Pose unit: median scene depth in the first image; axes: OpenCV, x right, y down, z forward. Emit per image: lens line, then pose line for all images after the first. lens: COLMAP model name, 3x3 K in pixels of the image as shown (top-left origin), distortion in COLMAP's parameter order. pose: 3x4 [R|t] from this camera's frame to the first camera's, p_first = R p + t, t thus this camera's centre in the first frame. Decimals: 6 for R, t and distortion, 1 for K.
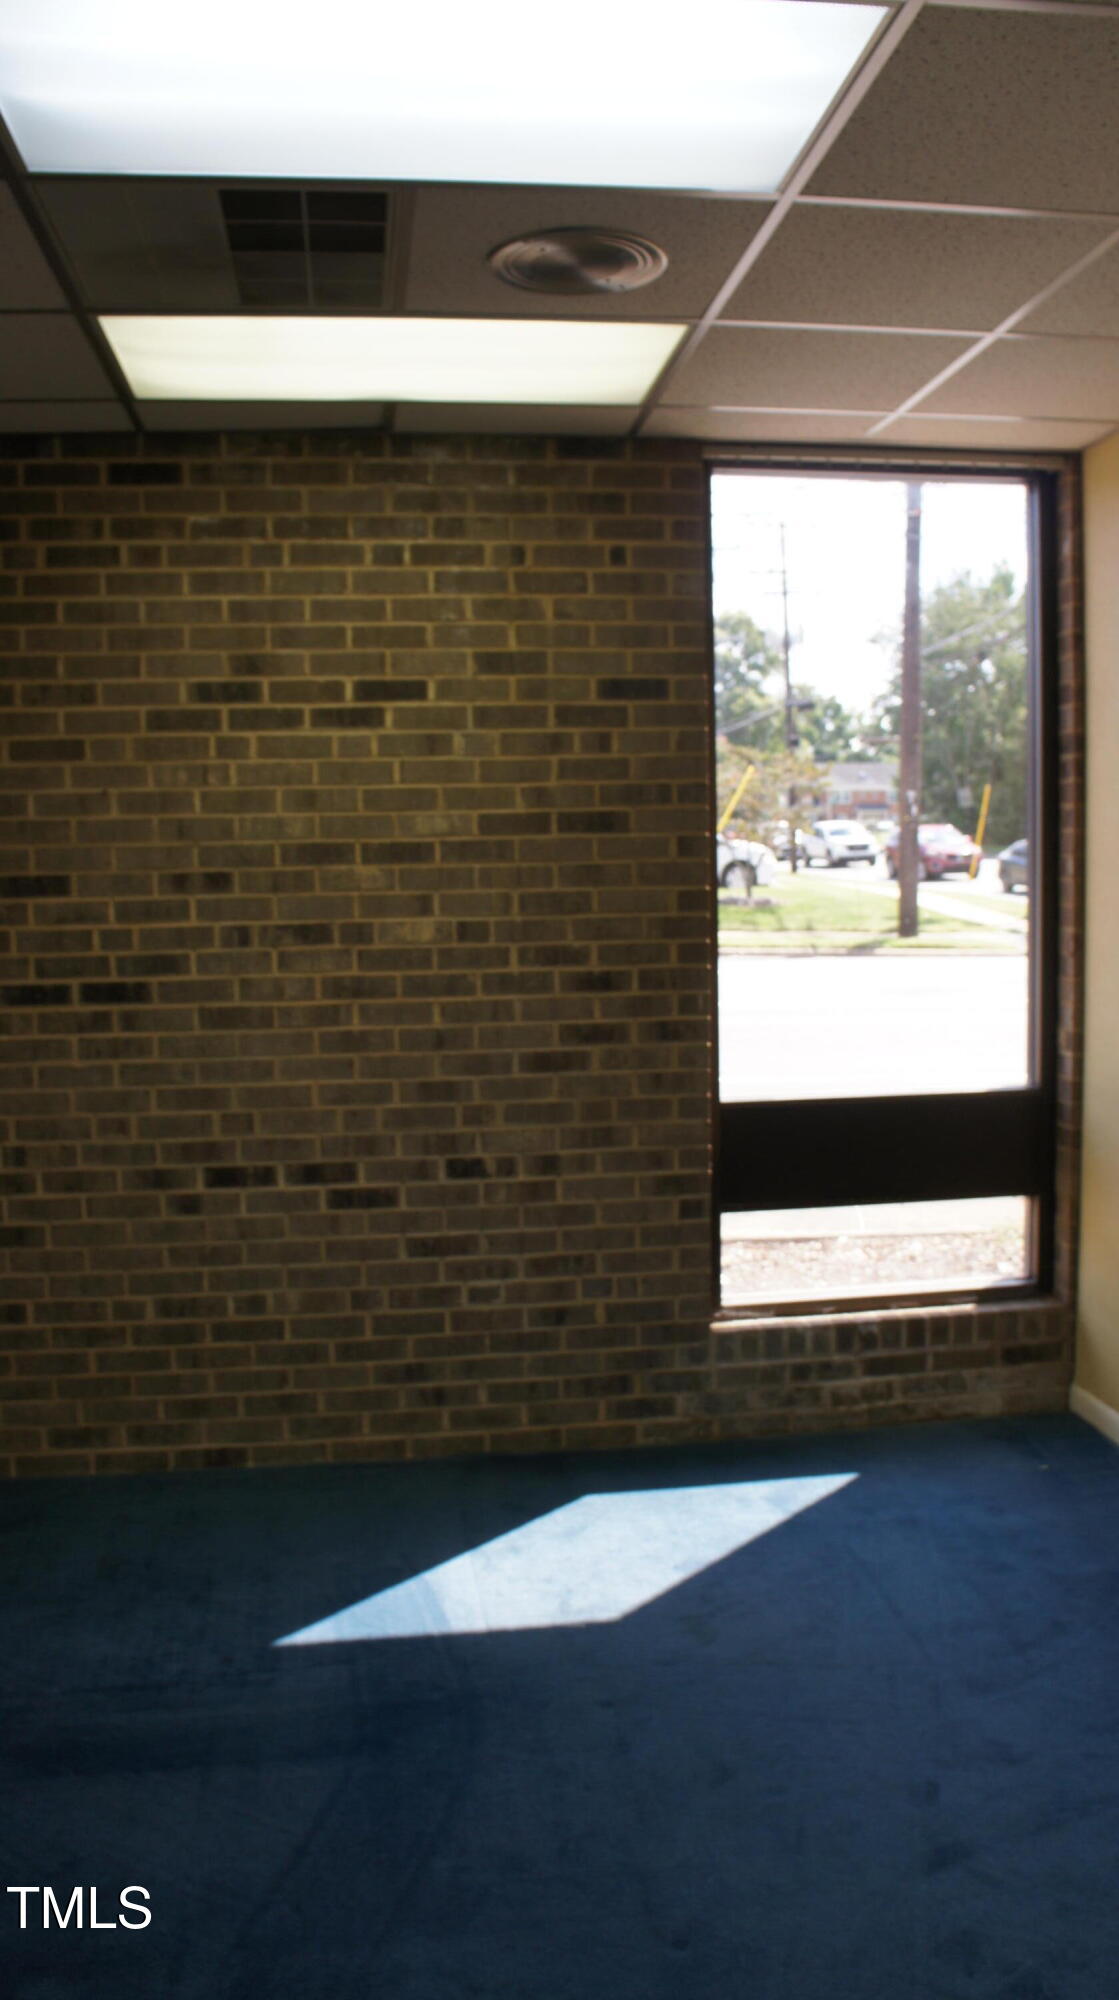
lens RADIAL K [[1610.8, 0, 683.6], [0, 1610.8, 1015.8], [0, 0, 1]] dist [-0.111555, 0.050669]
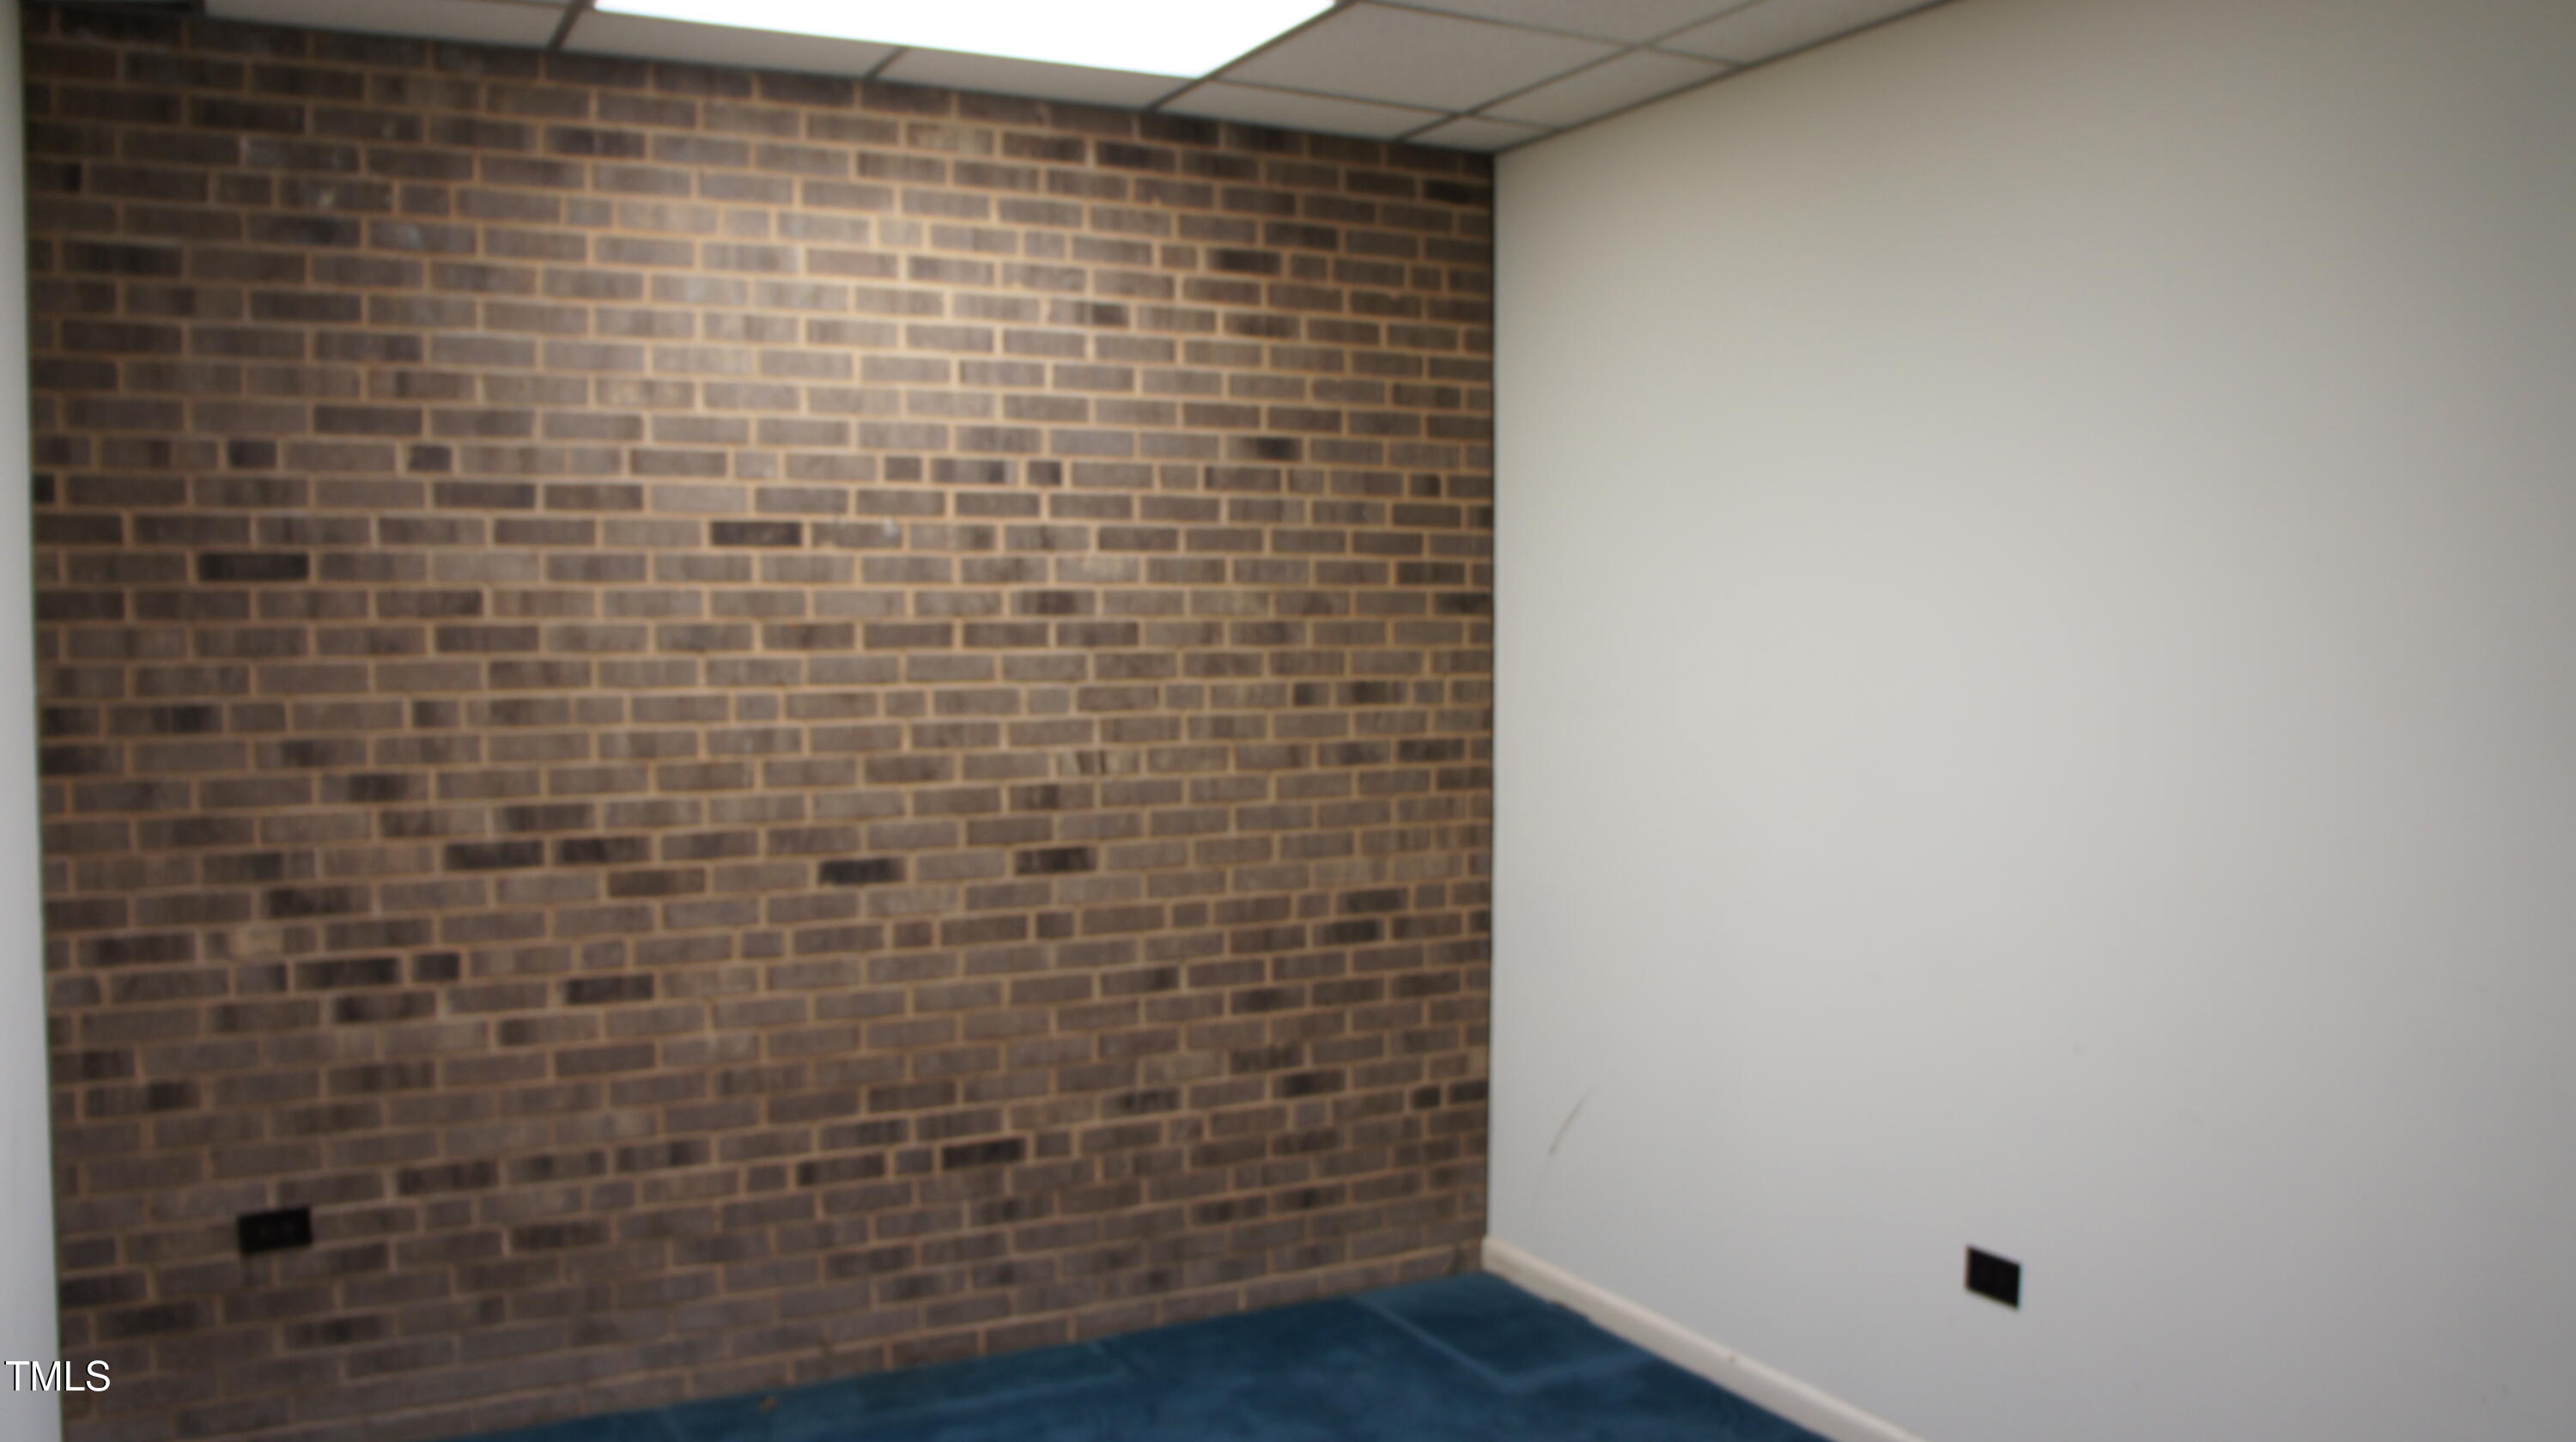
lens RADIAL K [[2074.9, 0, 1293.2], [0, 2074.9, 742.8], [0, 0, 1]] dist [-0.111555, 0.050669]
pose [[0.947027, -0.000077, 0.321155, -0.362387], [0.012772, 0.999218, -0.037423, 0.010084], [-0.320901, 0.039543, 0.946287, -0.043095]]
